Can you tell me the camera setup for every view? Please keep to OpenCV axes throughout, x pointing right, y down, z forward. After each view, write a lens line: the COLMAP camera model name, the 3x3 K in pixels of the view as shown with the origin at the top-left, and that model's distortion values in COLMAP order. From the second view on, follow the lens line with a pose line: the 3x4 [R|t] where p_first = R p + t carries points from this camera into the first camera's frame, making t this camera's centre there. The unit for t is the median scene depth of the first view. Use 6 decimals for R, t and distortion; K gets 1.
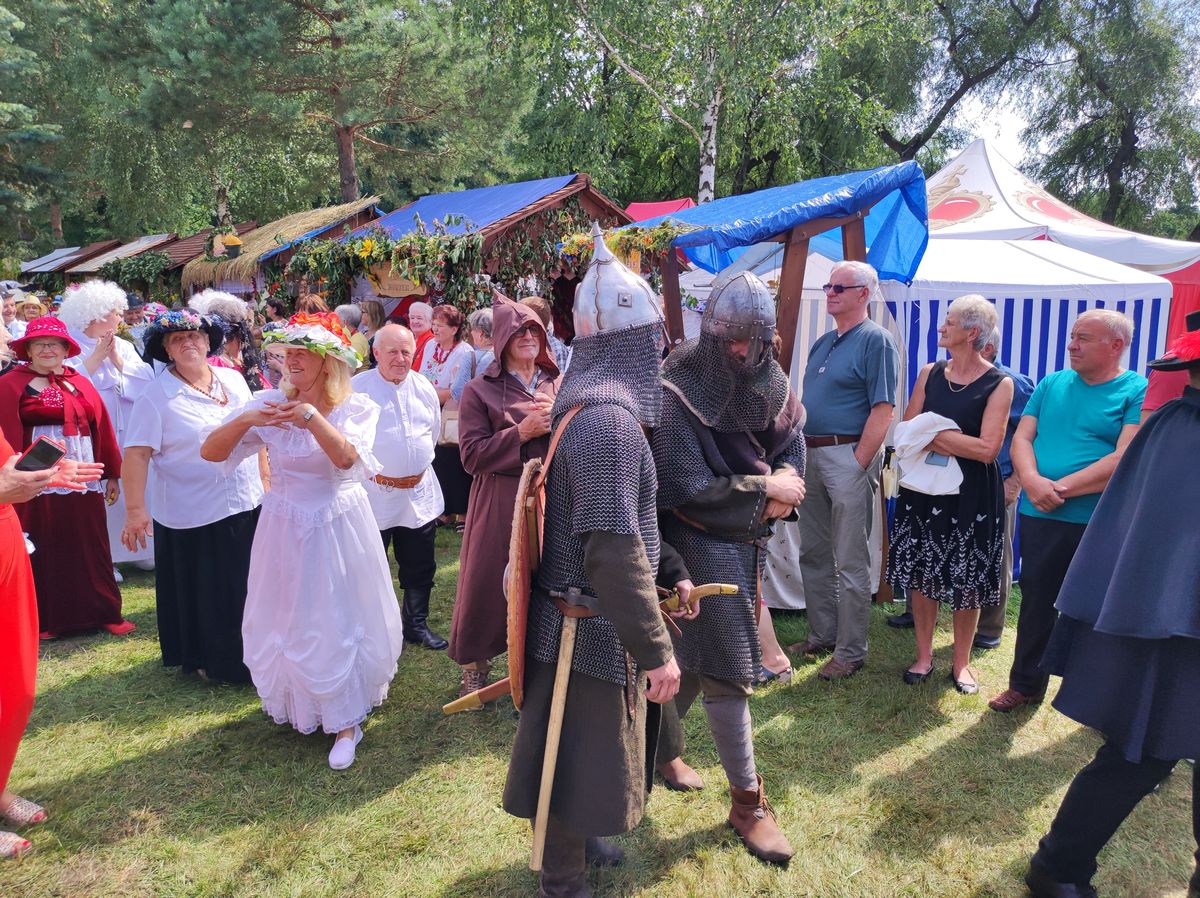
lens RADIAL K [[884.7, 0, 600.0], [0, 884.7, 456.4], [0, 0, 1]] dist [0.020929, -0.019597]
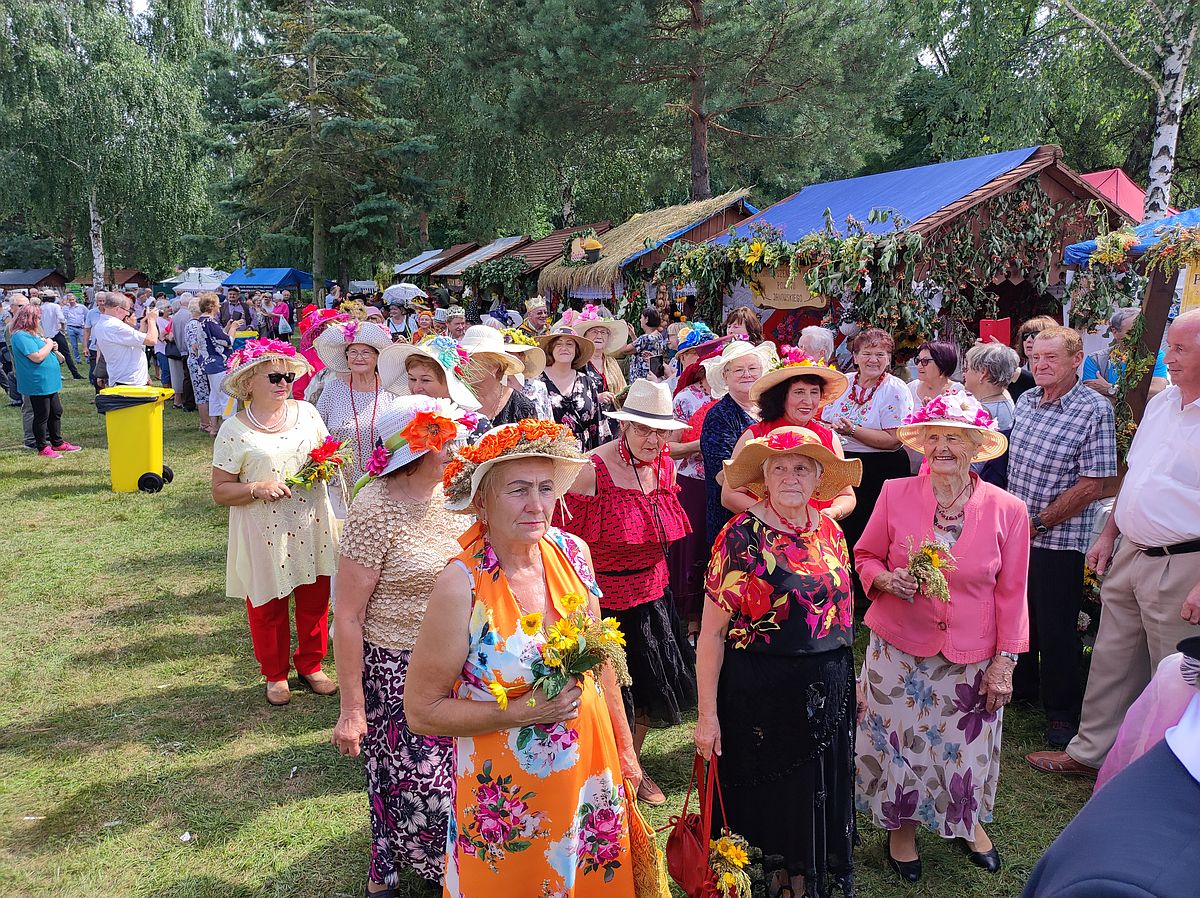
lens RADIAL K [[884.7, 0, 599.2], [0, 884.7, 455.6], [0, 0, 1]] dist [0.020929, -0.019597]
pose [[0.941699, 0.048461, -0.332949, -0.076201], [-0.043954, 0.998812, 0.021062, -0.035618], [0.333574, -0.005200, 0.942710, 0.103250]]
